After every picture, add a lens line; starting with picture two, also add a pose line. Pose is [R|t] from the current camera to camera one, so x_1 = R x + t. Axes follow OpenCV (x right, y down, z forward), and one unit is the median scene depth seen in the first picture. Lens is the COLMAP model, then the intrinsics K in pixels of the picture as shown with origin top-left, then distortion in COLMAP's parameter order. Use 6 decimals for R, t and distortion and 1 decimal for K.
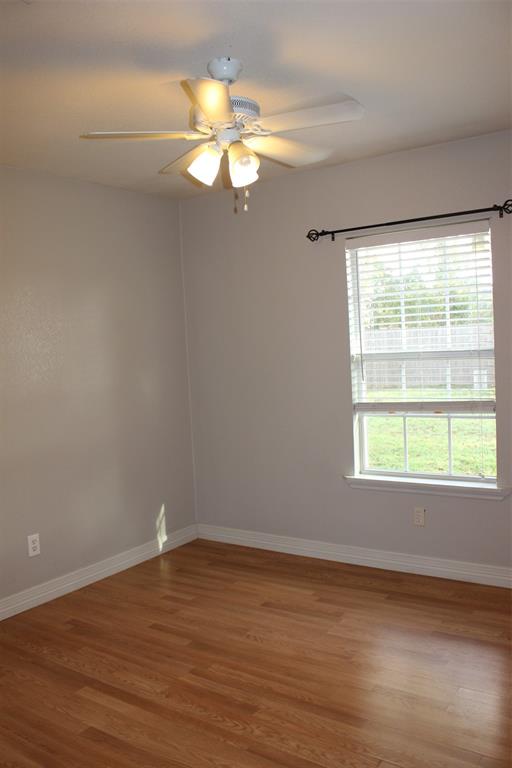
lens RADIAL K [[637.4, 0, 260.6], [0, 637.4, 395.3], [0, 0, 1]] dist [-0.161179, 0.136961]
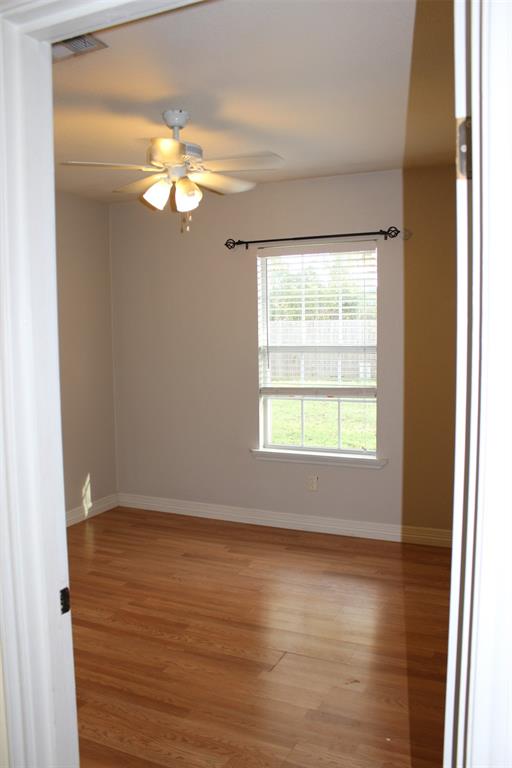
lens RADIAL K [[637.4, 0, 260.6], [0, 637.4, 395.3], [0, 0, 1]] dist [-0.161179, 0.136961]
pose [[0.985386, 0.021746, 0.168943, -0.060982], [-0.024649, 0.999582, 0.015102, 0.010176], [-0.168544, -0.019045, 0.985510, -0.196690]]
